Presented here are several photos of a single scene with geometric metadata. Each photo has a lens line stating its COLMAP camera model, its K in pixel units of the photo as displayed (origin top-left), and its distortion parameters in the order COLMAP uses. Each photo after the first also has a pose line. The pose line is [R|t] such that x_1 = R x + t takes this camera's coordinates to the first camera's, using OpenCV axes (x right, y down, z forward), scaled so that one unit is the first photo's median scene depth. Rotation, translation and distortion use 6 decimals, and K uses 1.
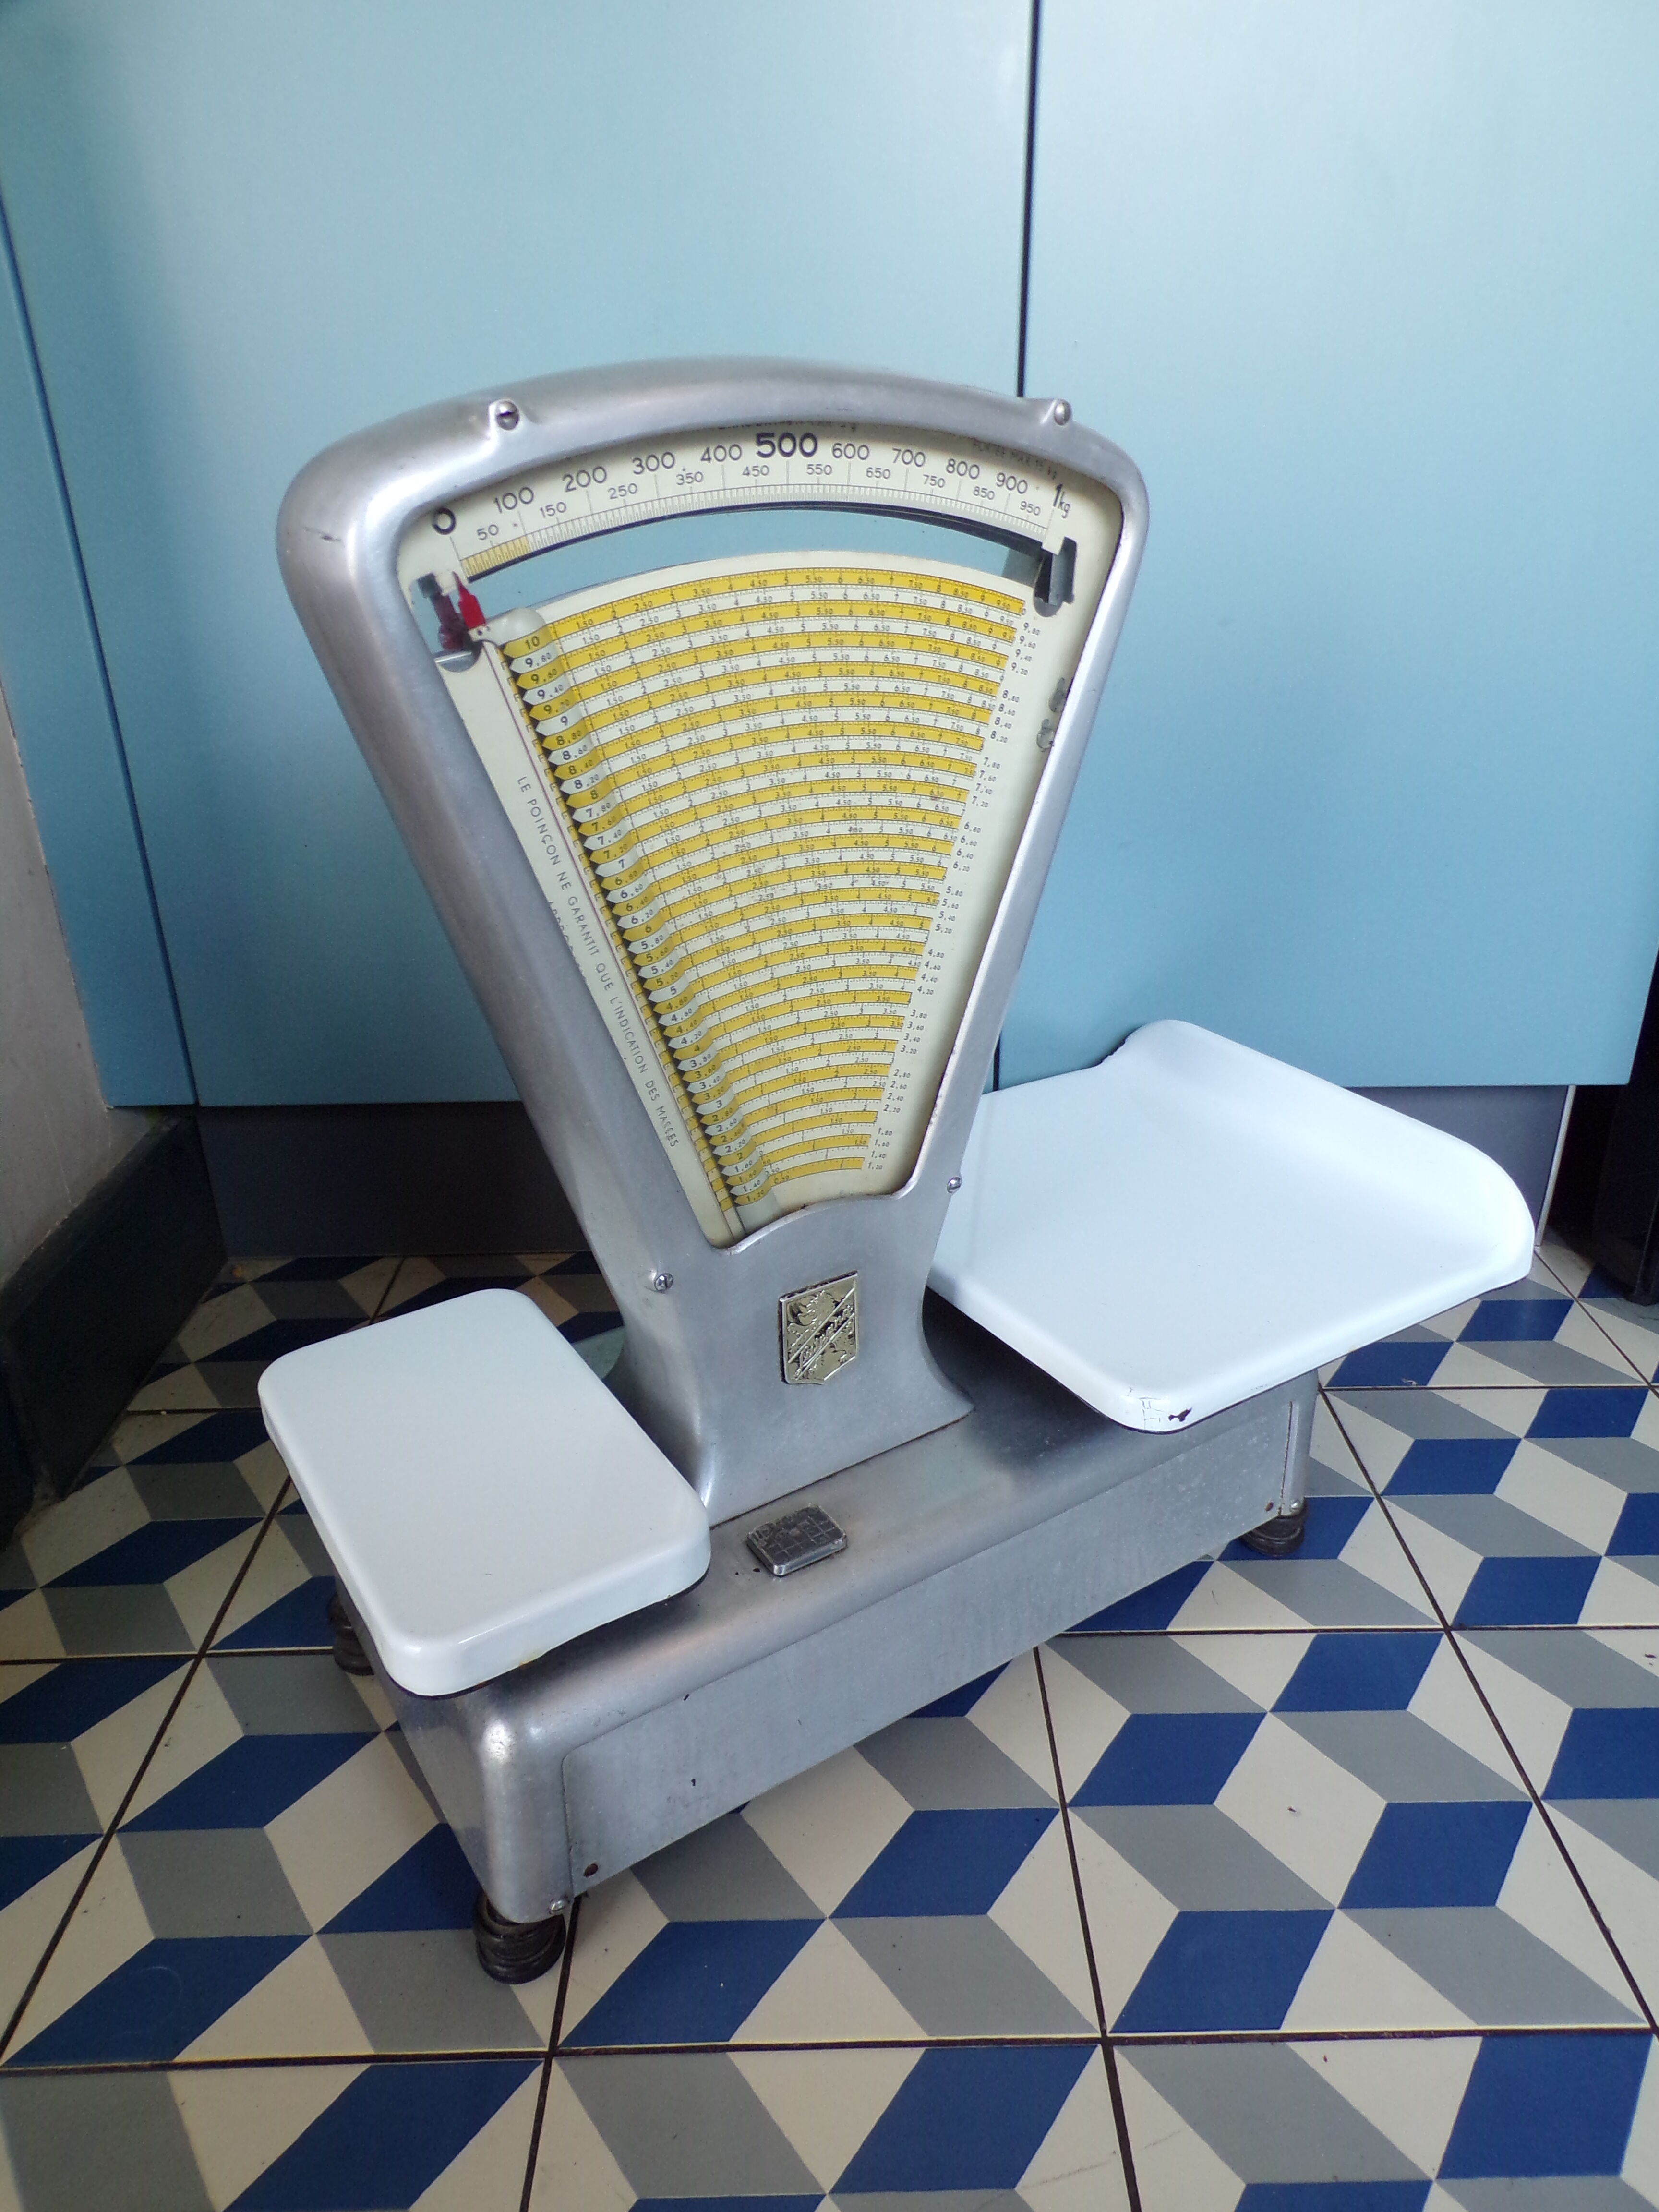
lens RADIAL K [[1489.6, 0, 829.5], [0, 1489.6, 1106.0], [0, 0, 1]] dist [0.026677, -0.000478]
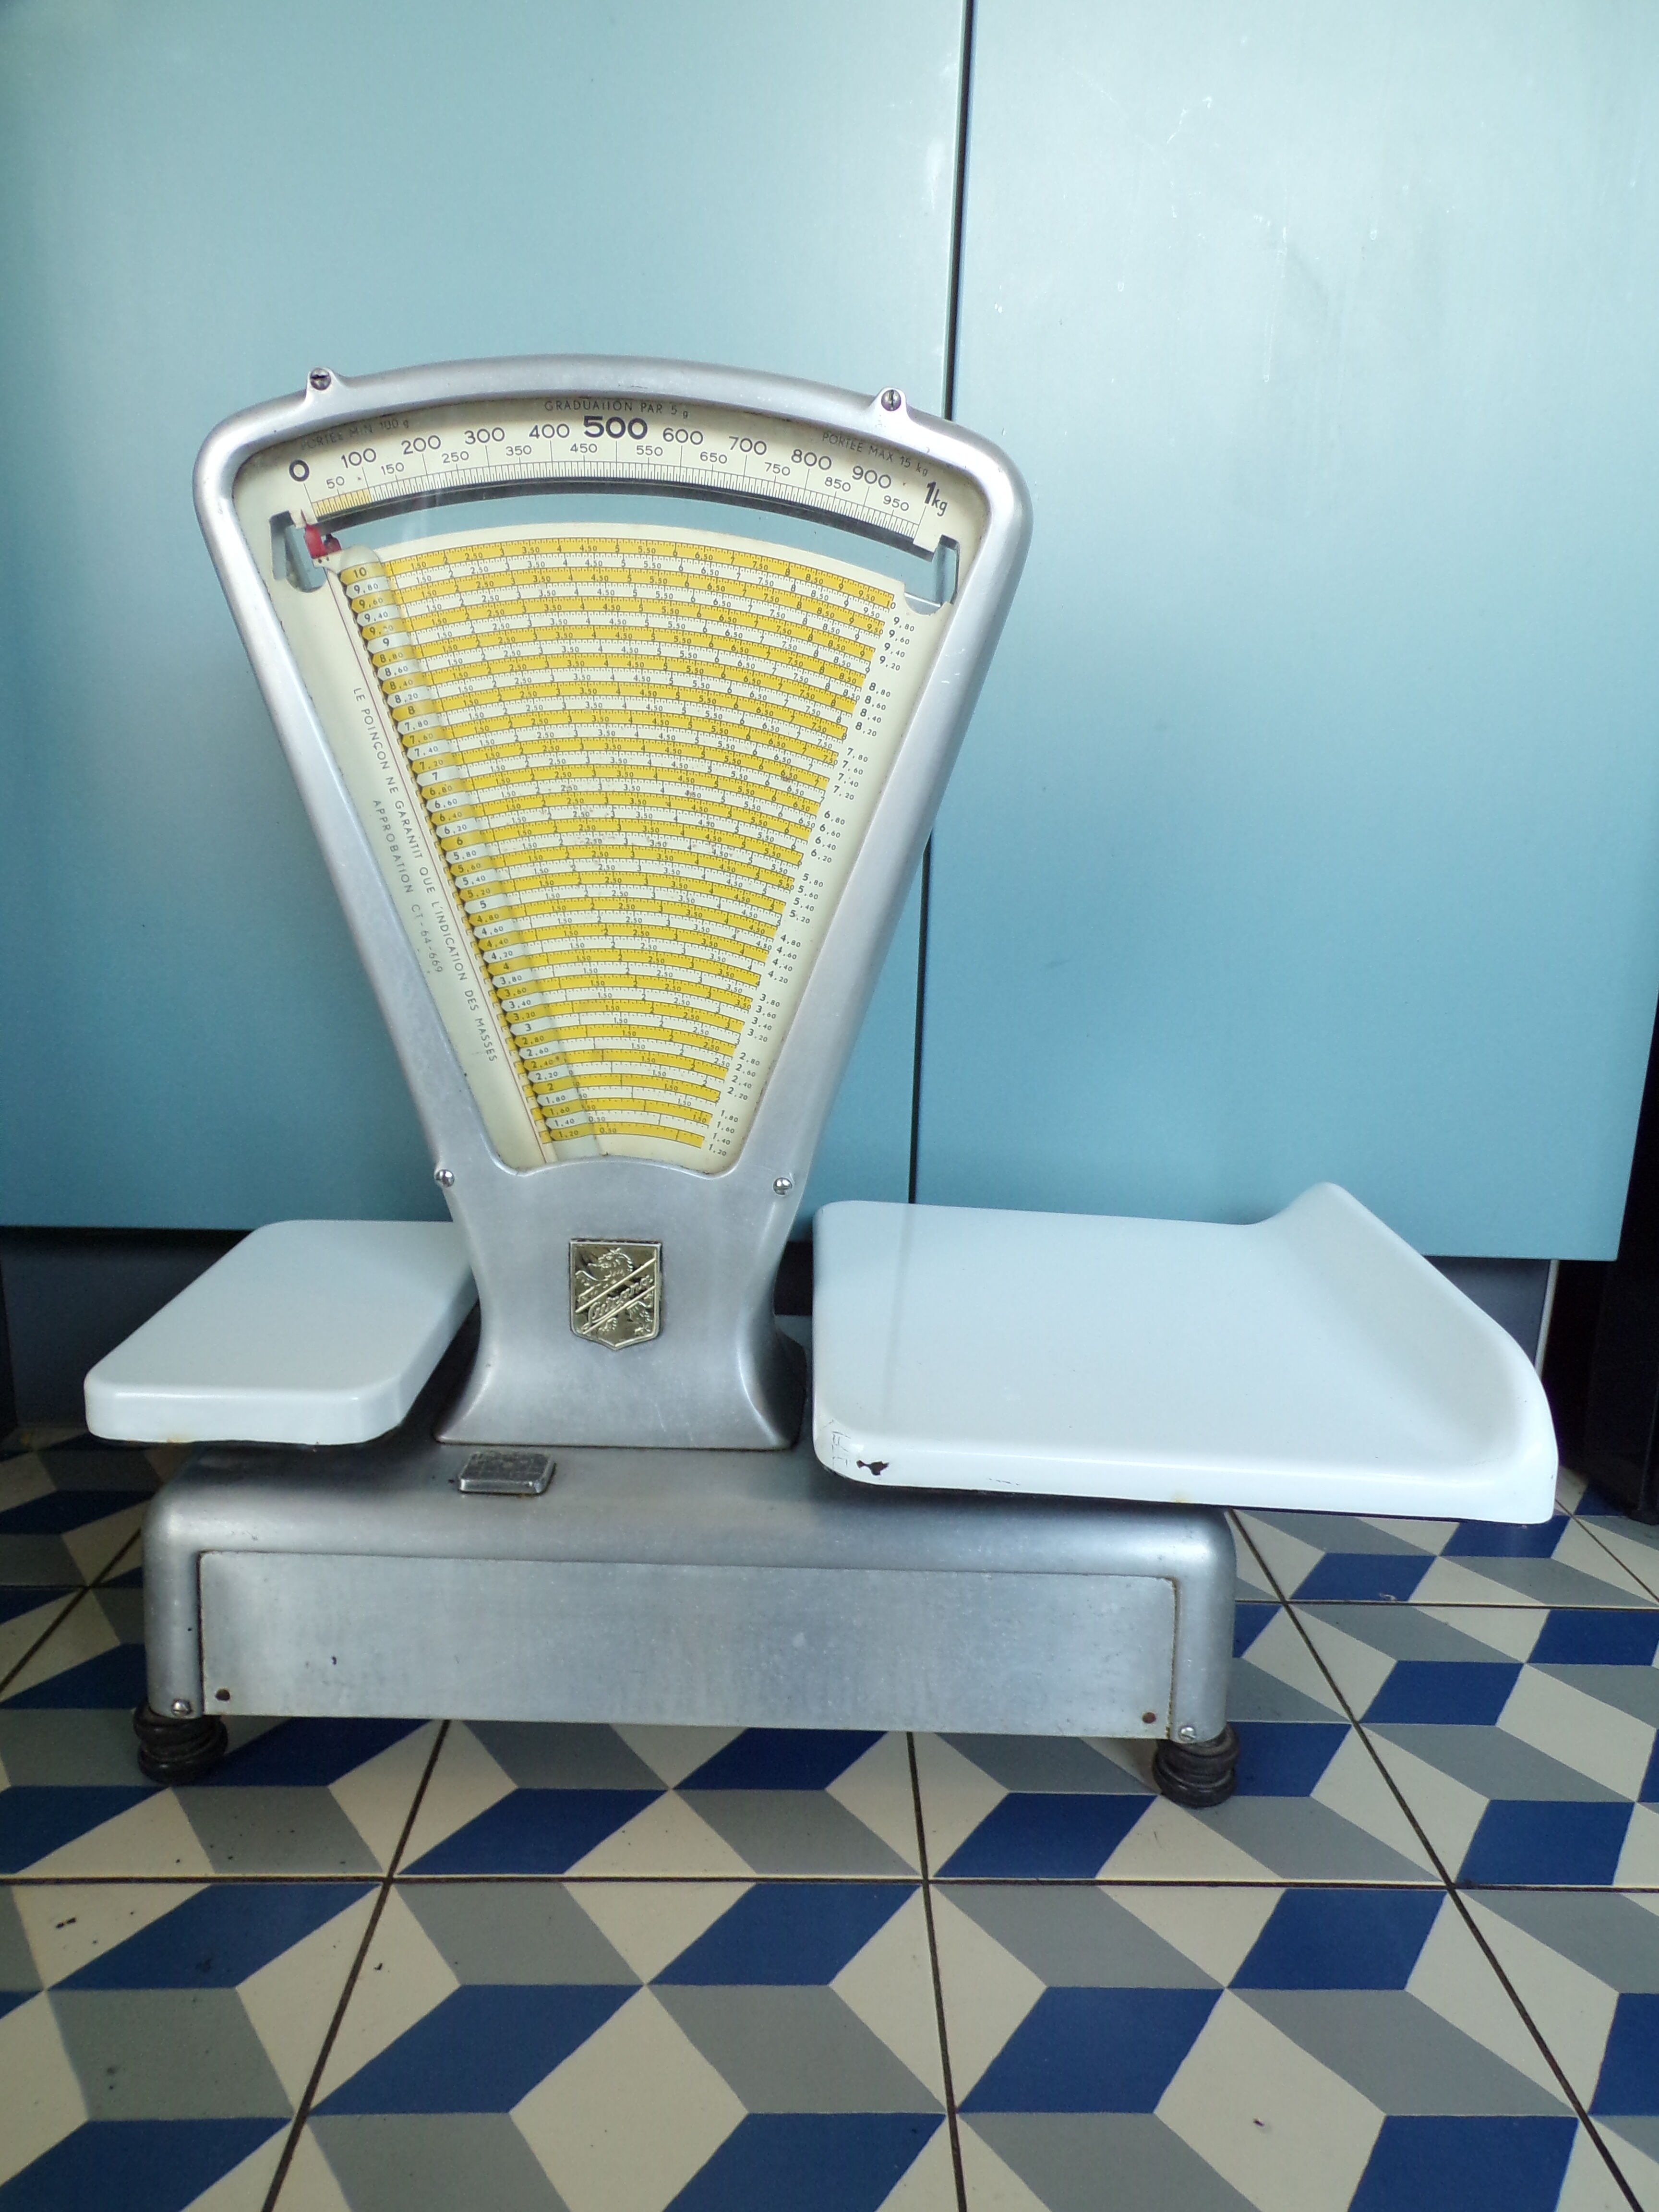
lens RADIAL K [[1489.6, 0, 829.5], [0, 1489.6, 1106.0], [0, 0, 1]] dist [0.026677, -0.000478]
pose [[0.836082, 0.161196, -0.524388, 0.688160], [-0.261727, 0.957268, -0.123033, 0.129821], [0.482147, 0.240113, 0.842544, 0.214390]]
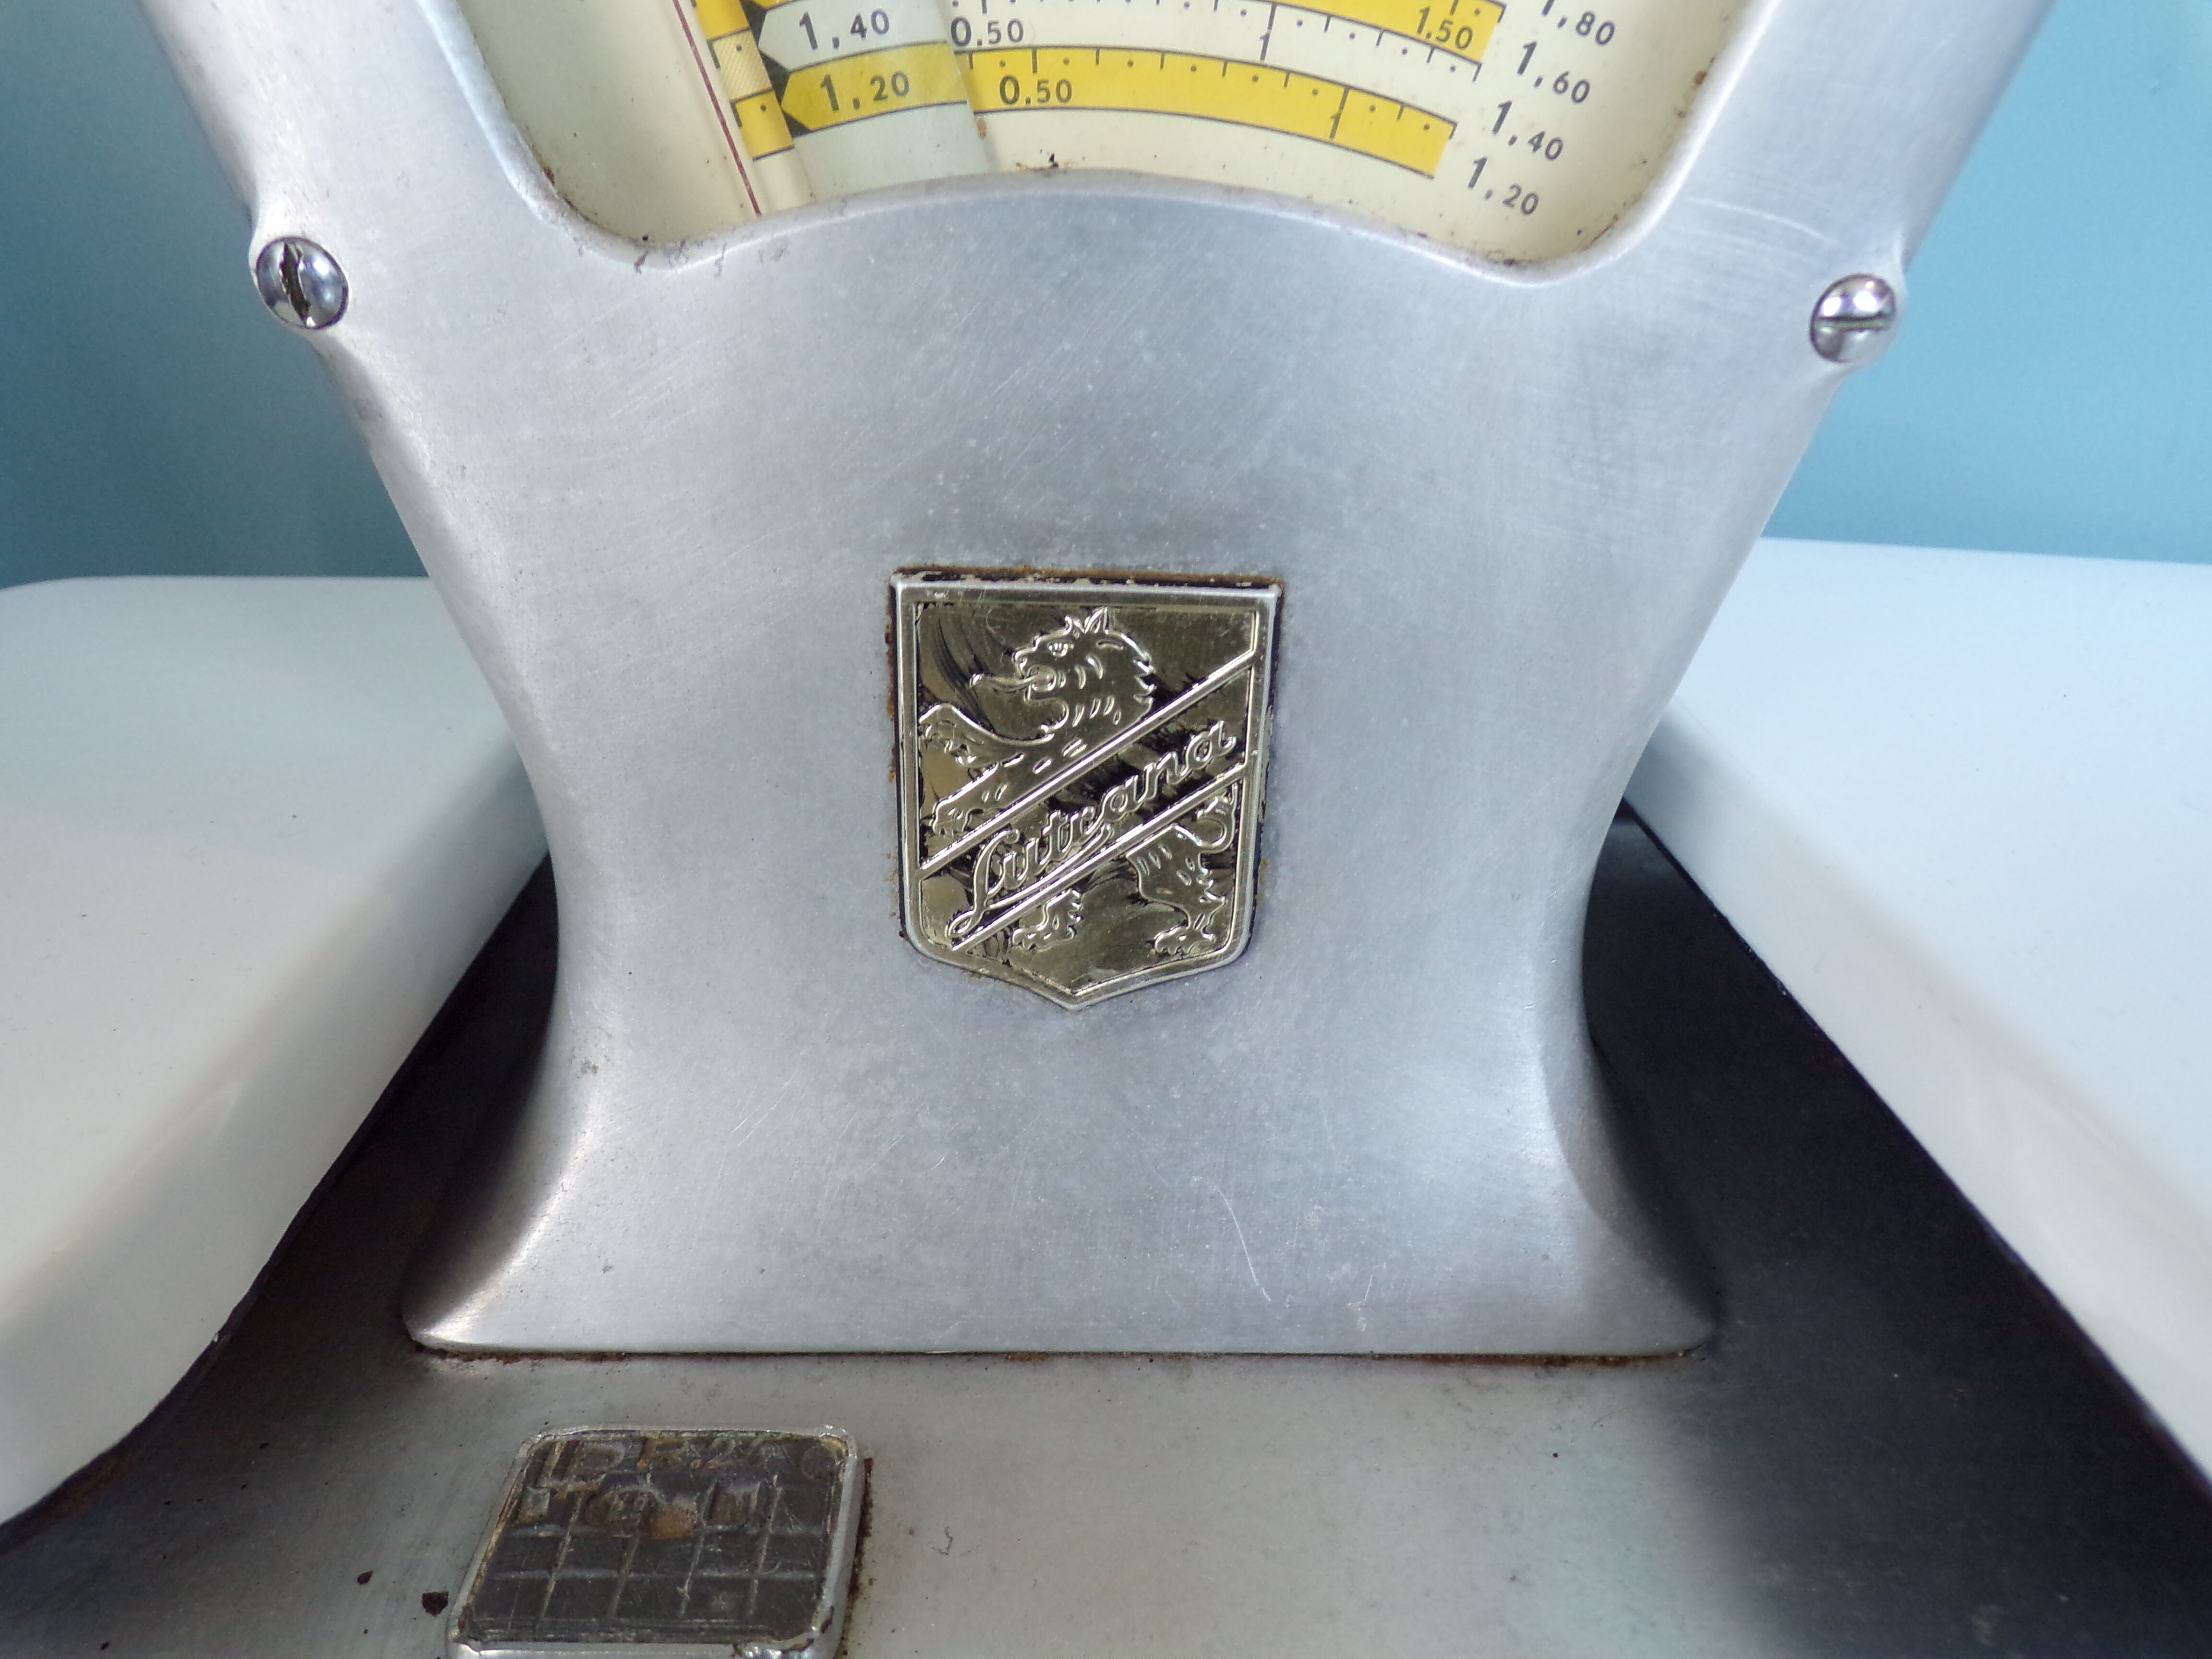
lens RADIAL K [[1489.6, 0, 1107.9], [0, 1489.6, 863.2], [0, 0, 1]] dist [0.026677, -0.000478]
pose [[0.856822, 0.256966, -0.447018, 0.124372], [-0.254812, 0.964725, 0.066155, 0.161167], [0.448249, 0.057222, 0.892075, 0.865711]]
